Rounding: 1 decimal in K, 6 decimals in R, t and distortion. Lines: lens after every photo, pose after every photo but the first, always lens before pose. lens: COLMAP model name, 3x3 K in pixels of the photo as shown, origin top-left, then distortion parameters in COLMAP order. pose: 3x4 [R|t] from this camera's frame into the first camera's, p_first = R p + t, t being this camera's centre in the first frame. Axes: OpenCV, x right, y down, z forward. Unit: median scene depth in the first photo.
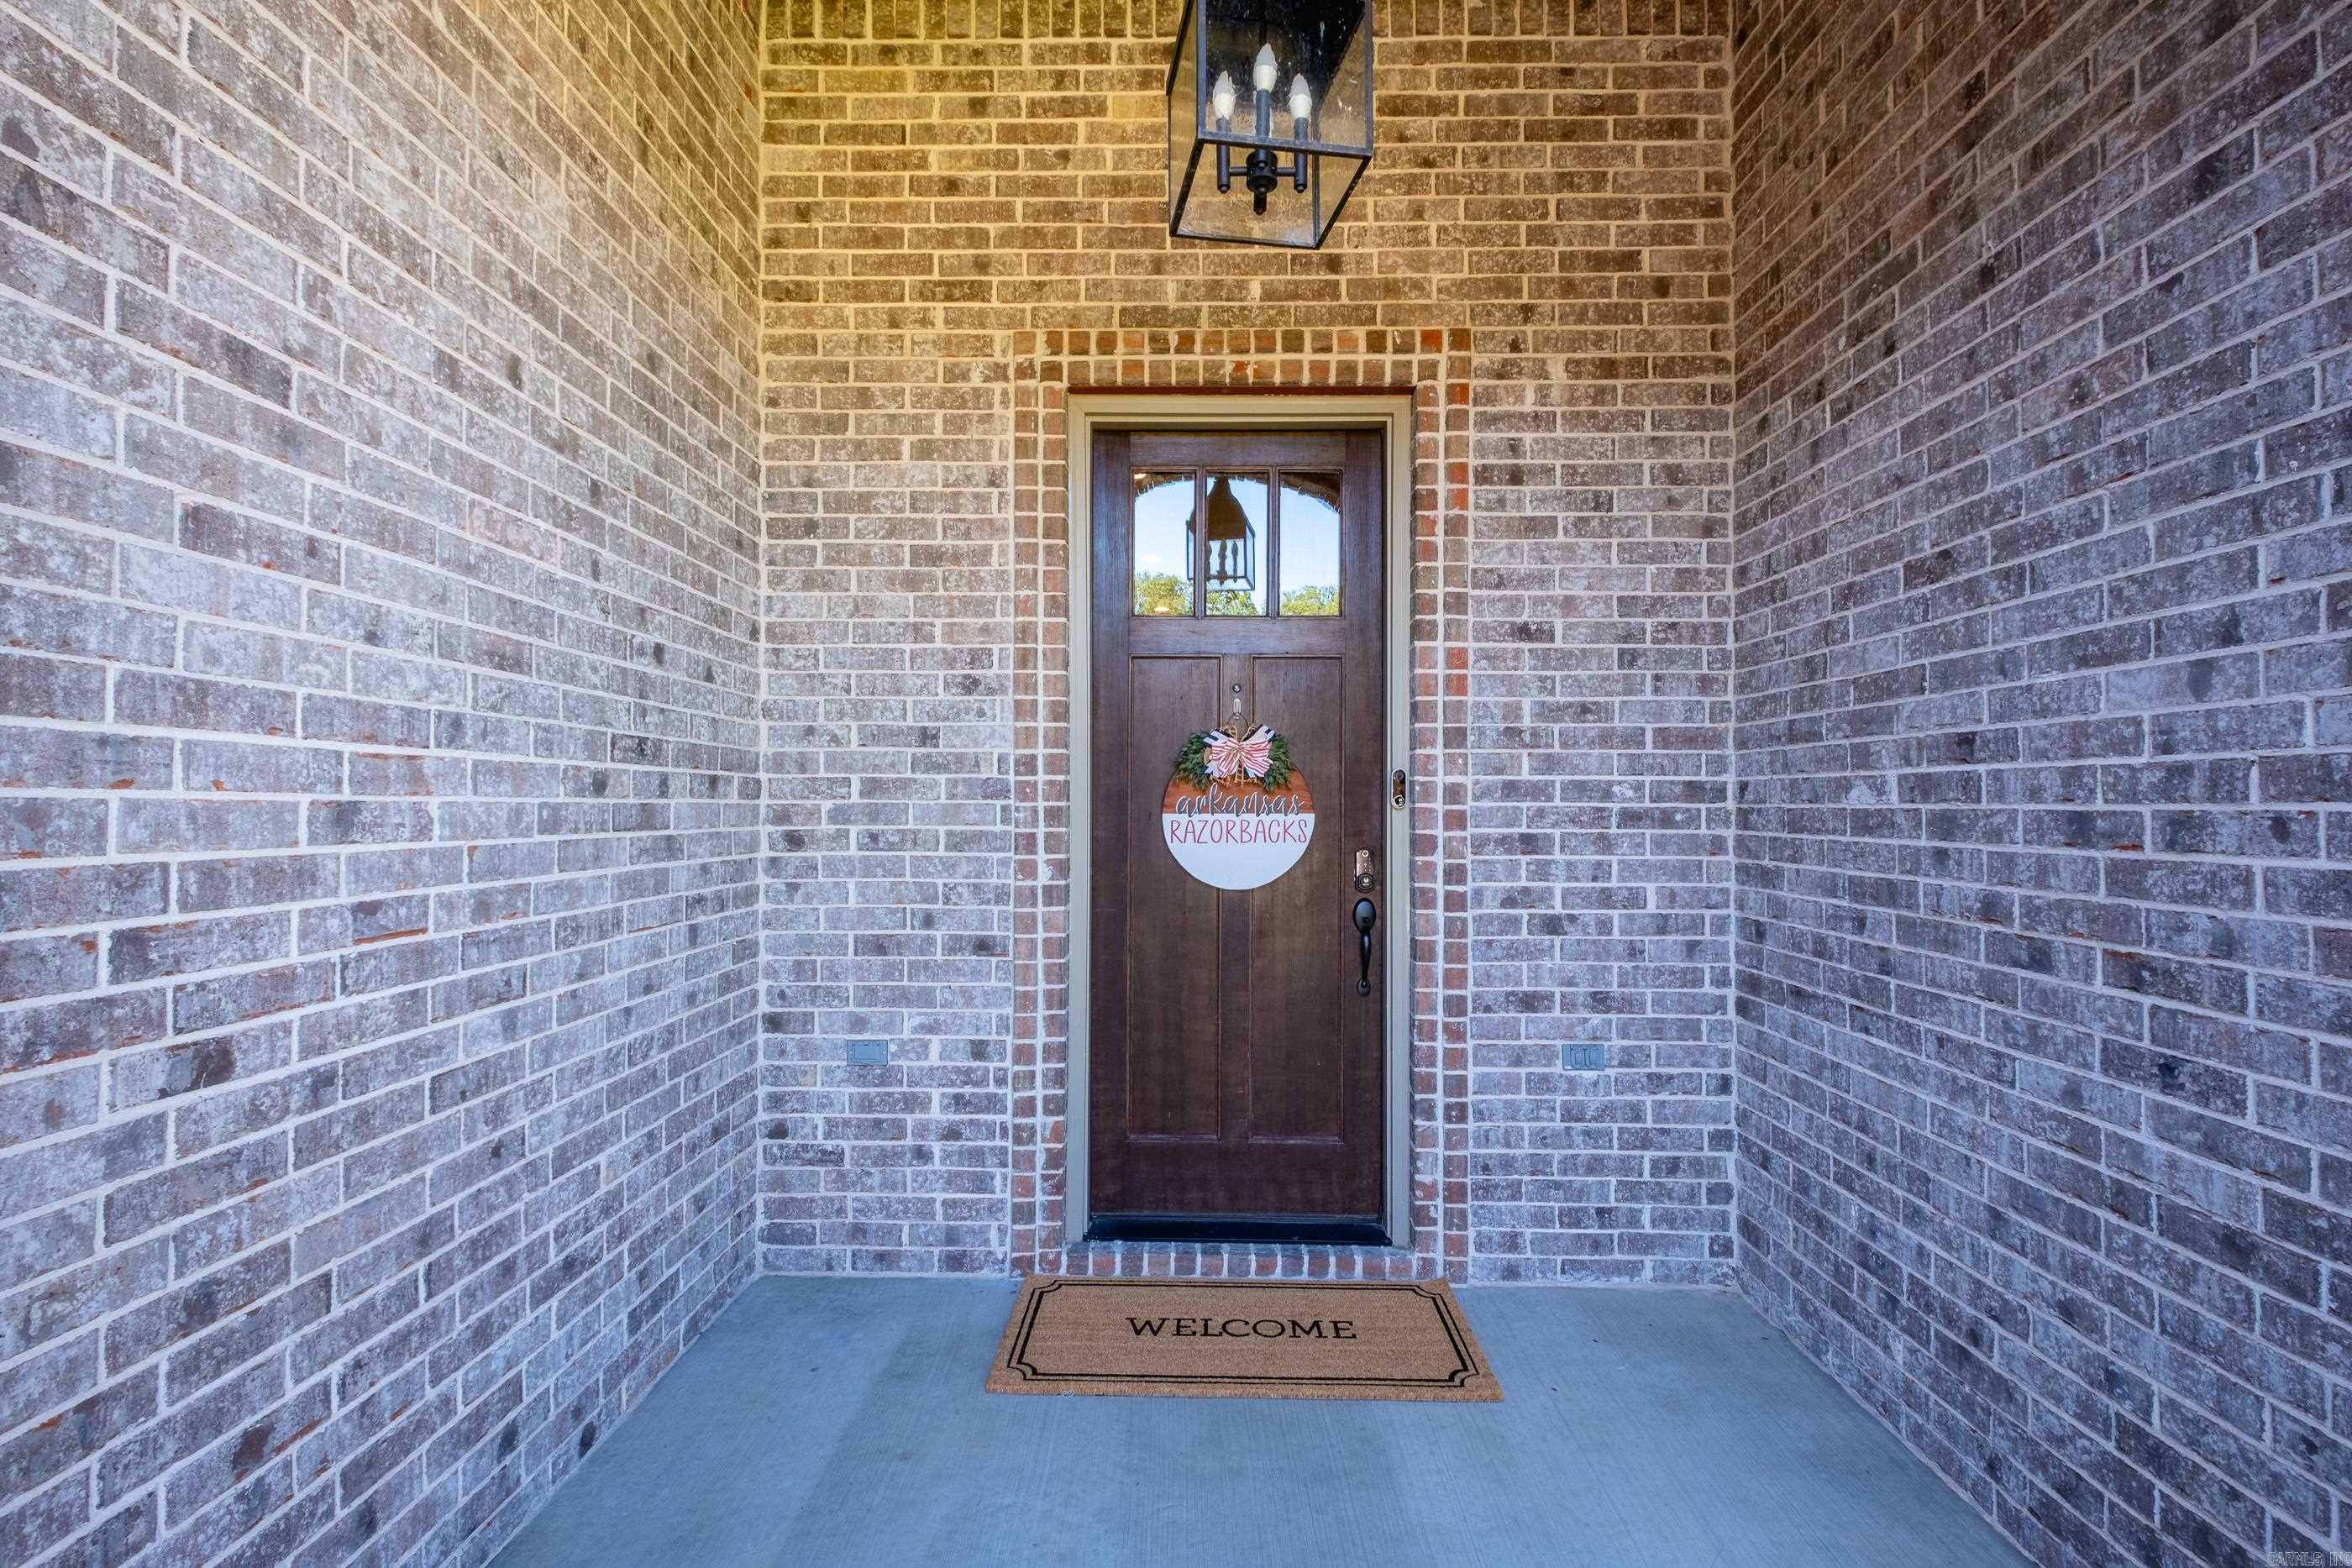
lens RADIAL K [[1025.4, 0, 1187.8], [0, 1025.4, 773.8], [0, 0, 1]] dist [0.012068, -0.009705]
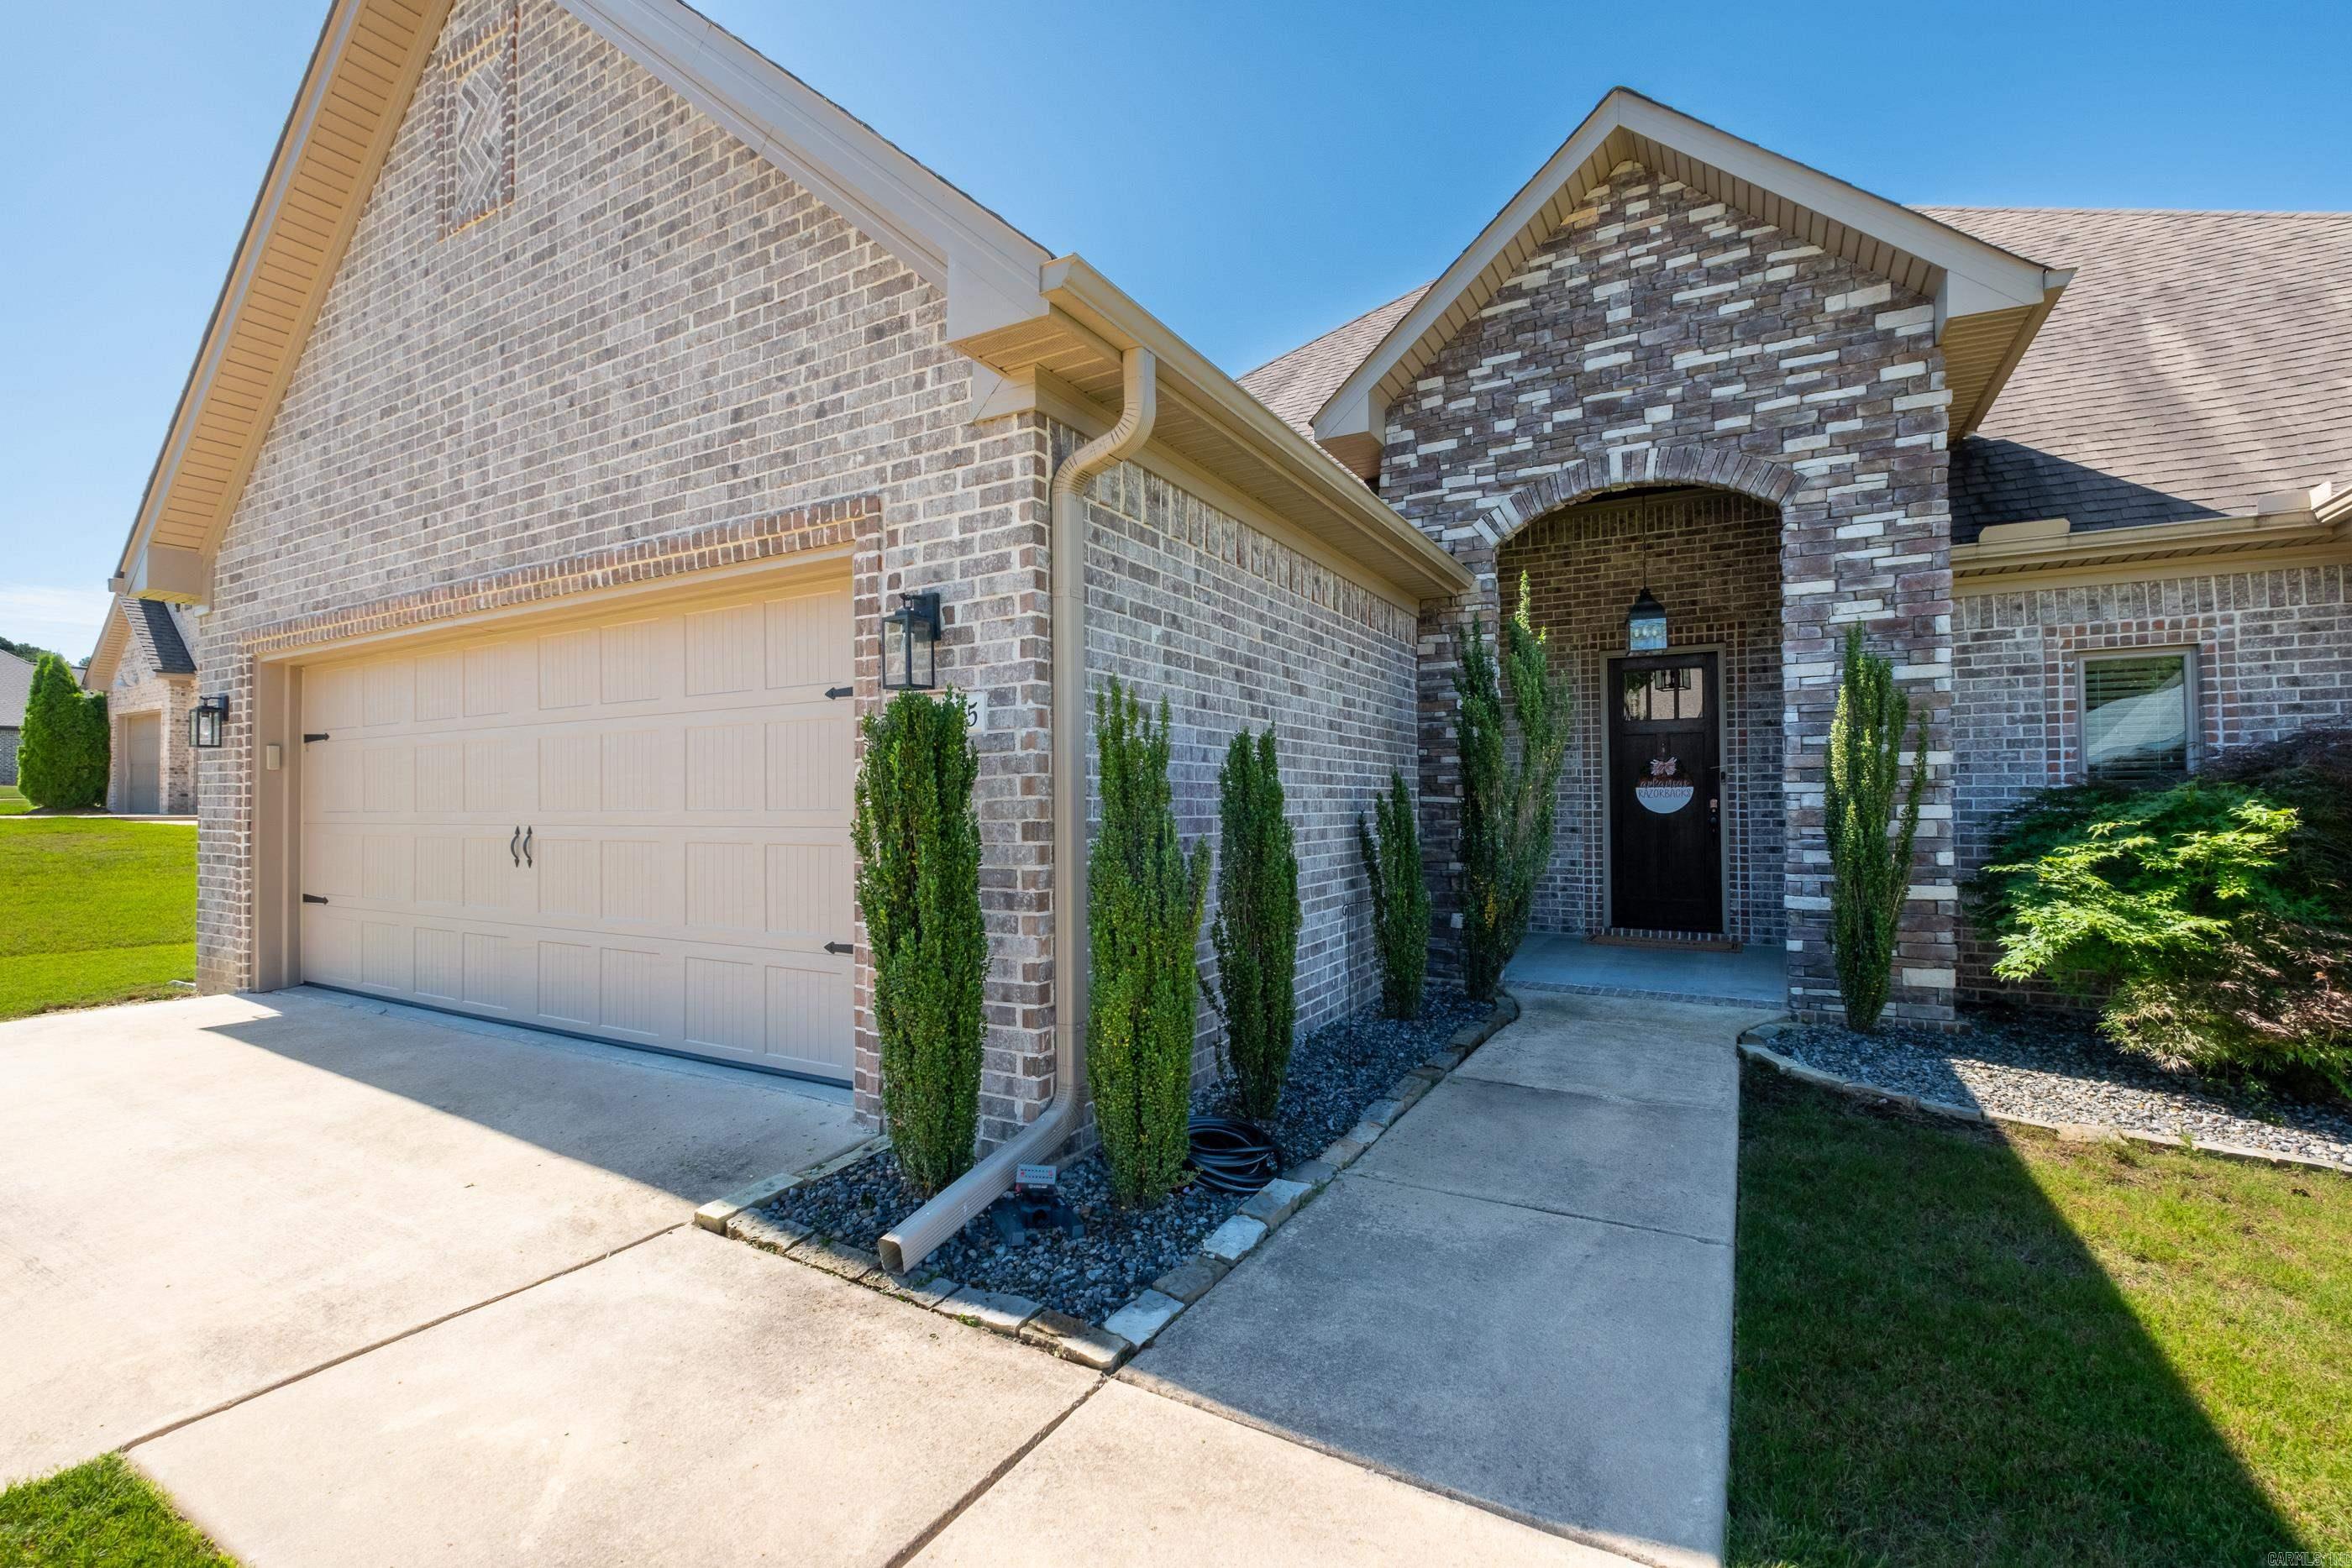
lens RADIAL K [[998.7, 0, 1186.1], [0, 998.7, 783.7], [0, 0, 1]] dist [0.008675, -0.008335]
pose [[0.876275, -0.016275, -0.481537, 0.240143], [0.021389, 0.999758, 0.005134, -0.015877], [0.481336, -0.014798, 0.876411, -2.271730]]
